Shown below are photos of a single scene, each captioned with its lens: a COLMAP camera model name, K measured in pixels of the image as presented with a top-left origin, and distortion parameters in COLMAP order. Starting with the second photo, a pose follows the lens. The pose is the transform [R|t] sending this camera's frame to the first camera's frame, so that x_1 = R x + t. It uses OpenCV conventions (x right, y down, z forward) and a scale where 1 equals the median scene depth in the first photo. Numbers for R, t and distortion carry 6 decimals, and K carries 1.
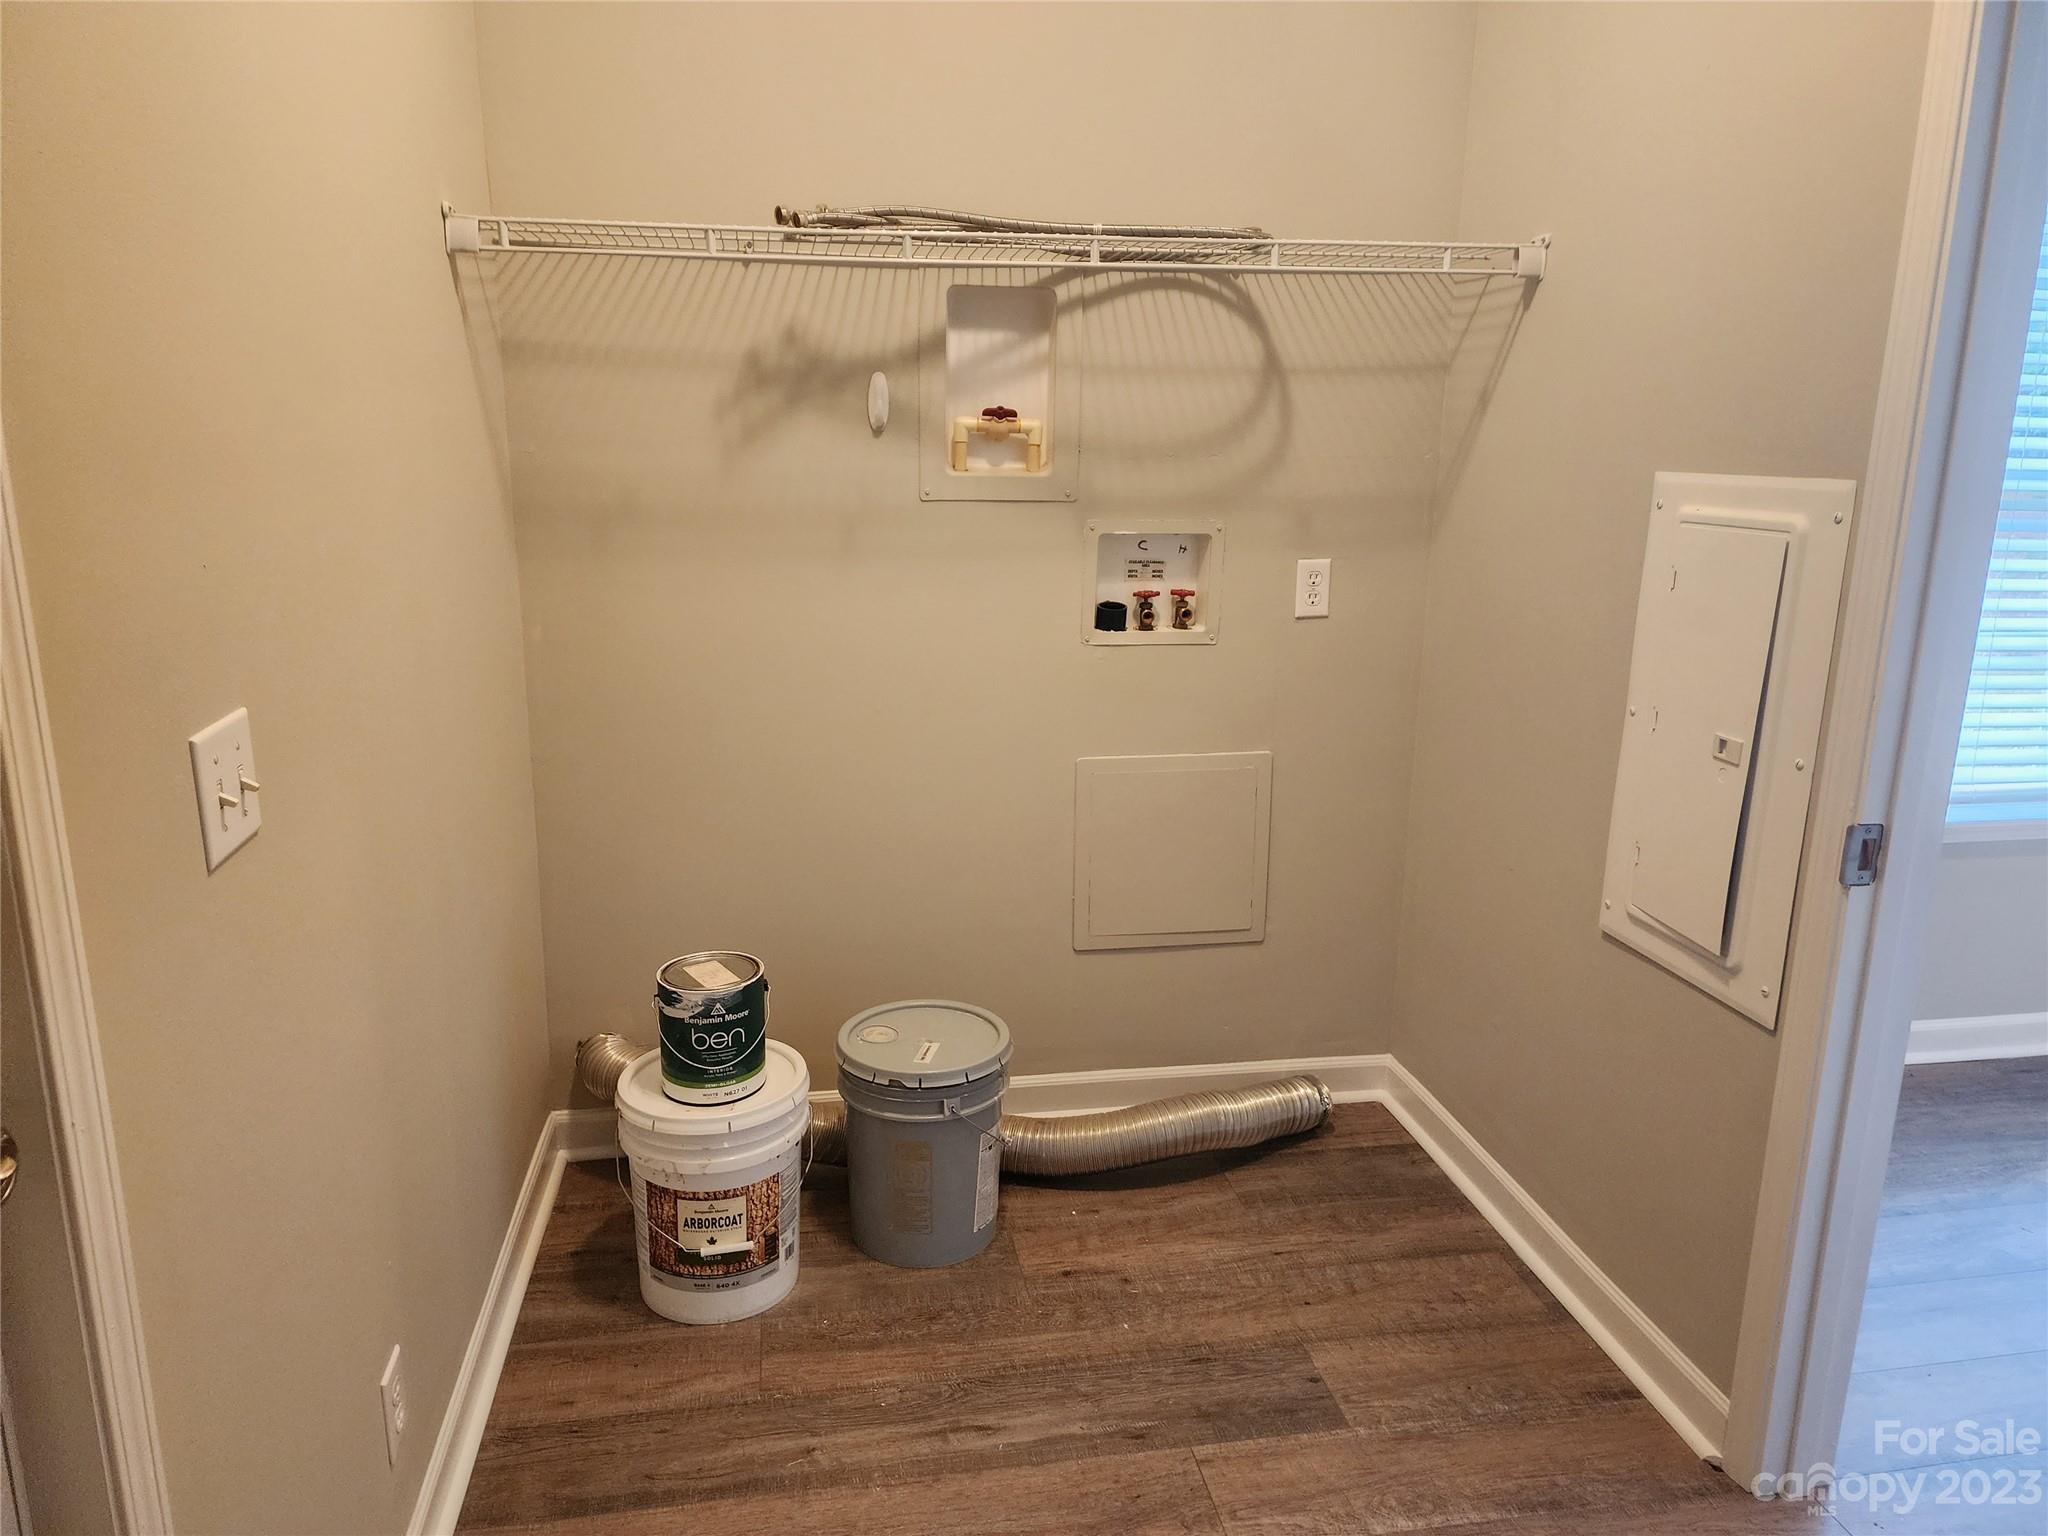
lens RADIAL K [[1353.0, 0, 1022.1], [0, 1353.0, 764.6], [0, 0, 1]] dist [0.058643, -0.050683]
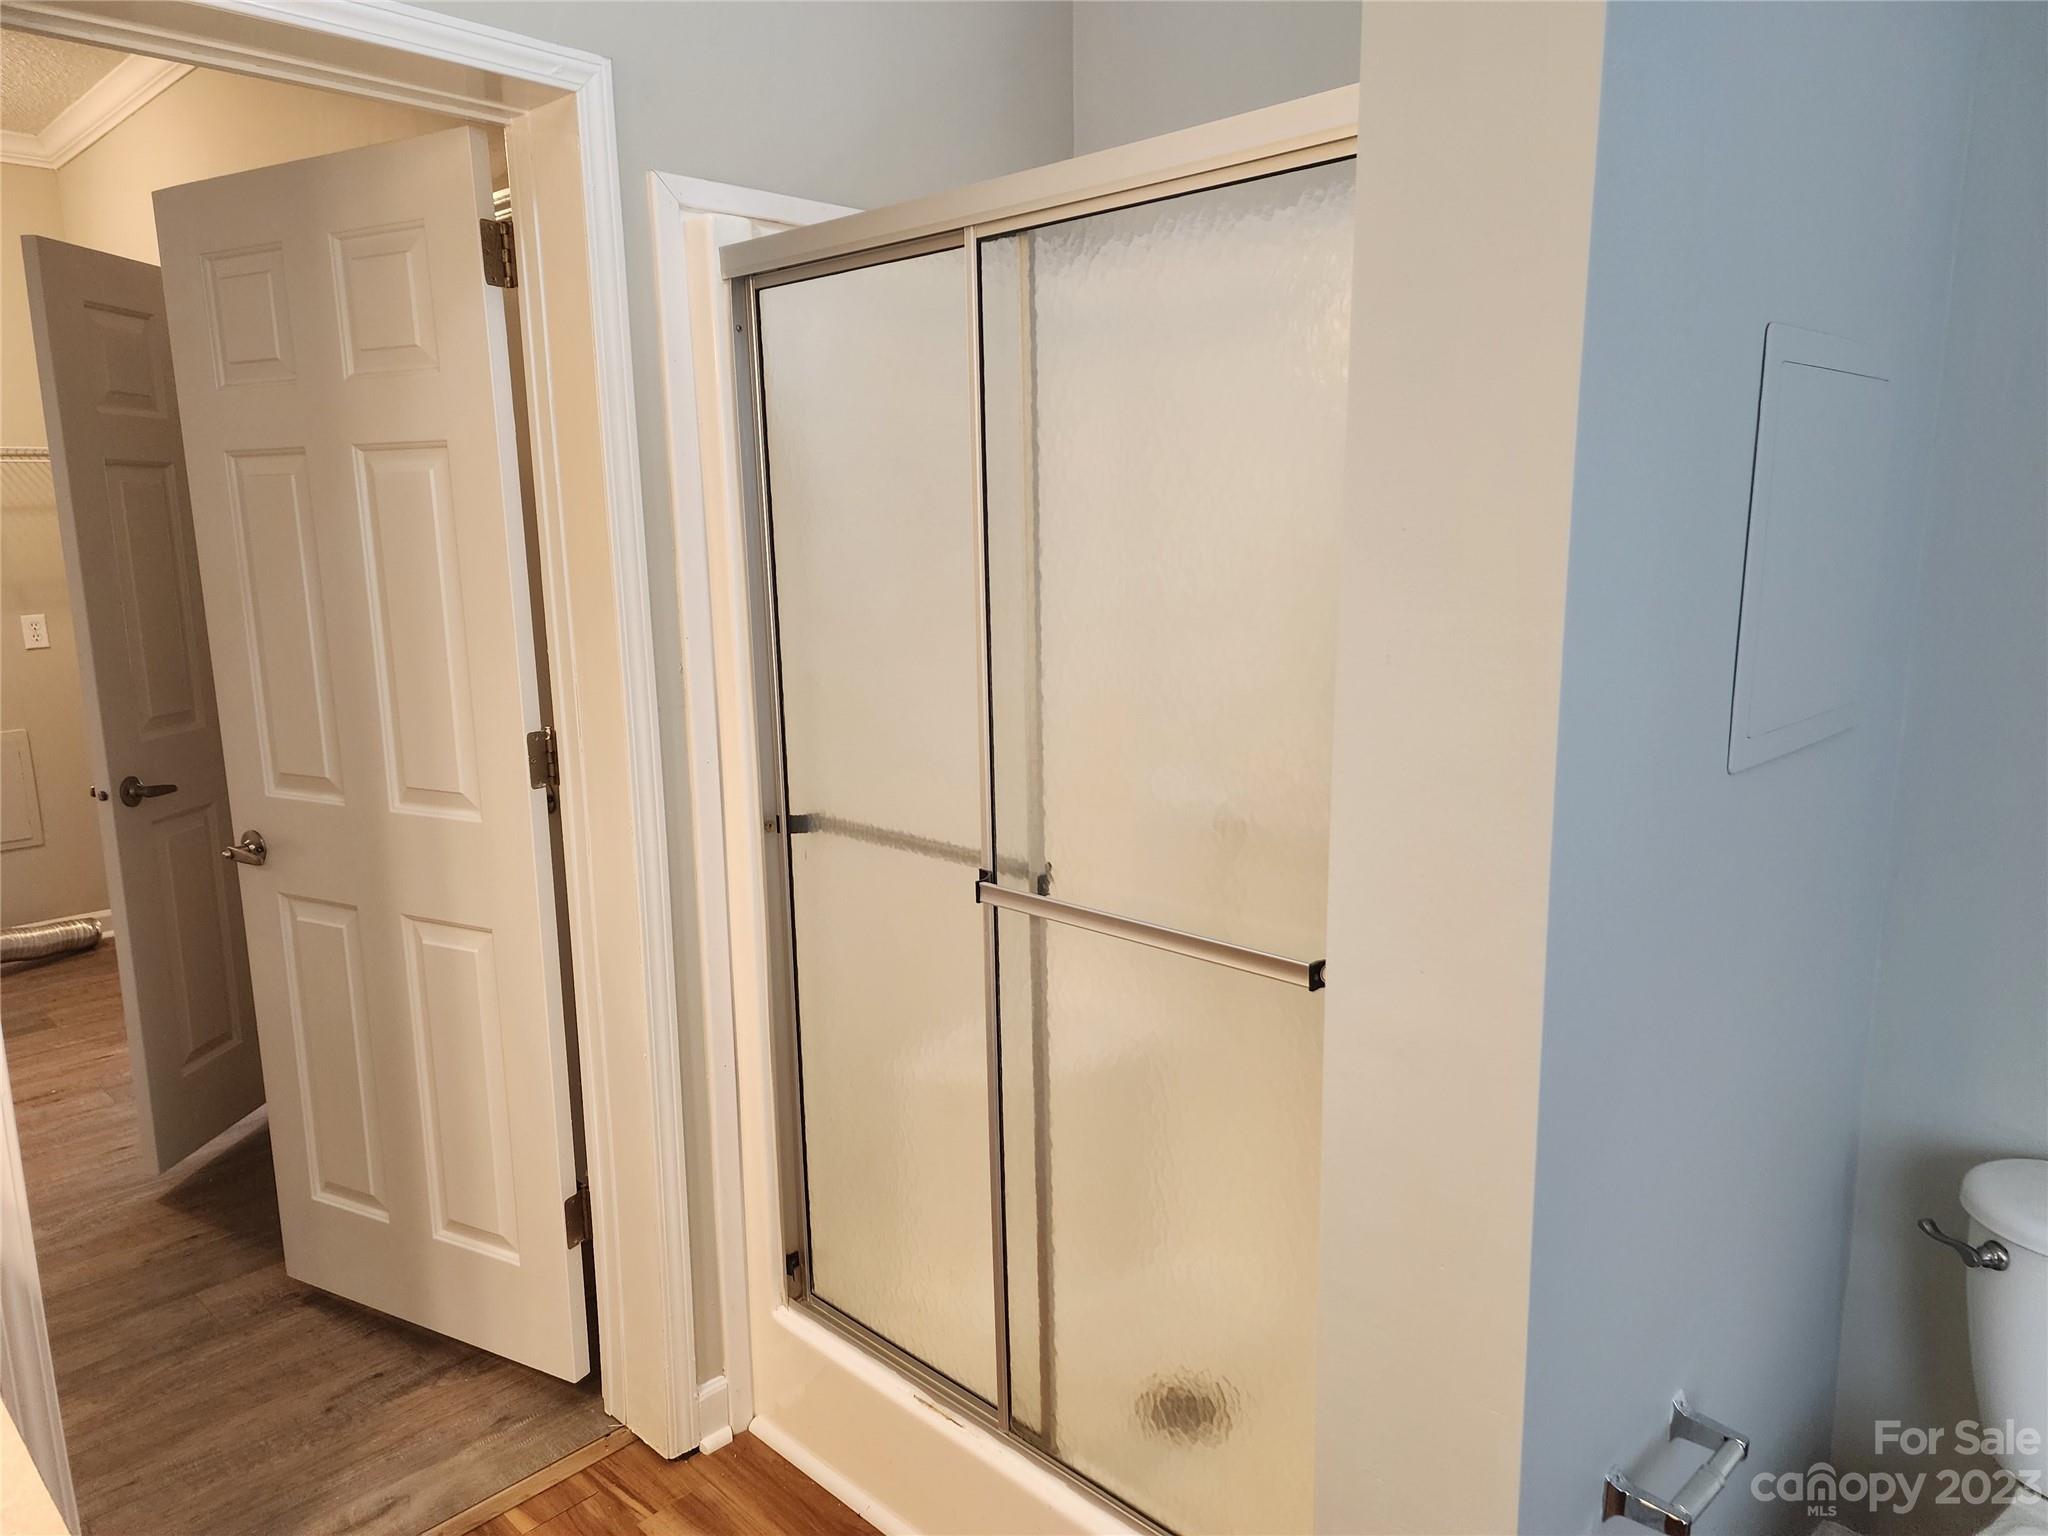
lens RADIAL K [[1353.0, 0, 1024.6], [0, 1353.0, 767.5], [0, 0, 1]] dist [0.058643, -0.050683]
pose [[0.803546, -0.122504, 0.582500, 0.184293], [0.156154, 0.987703, -0.007690, 0.250884], [-0.574395, 0.097139, 0.812795, -1.127938]]
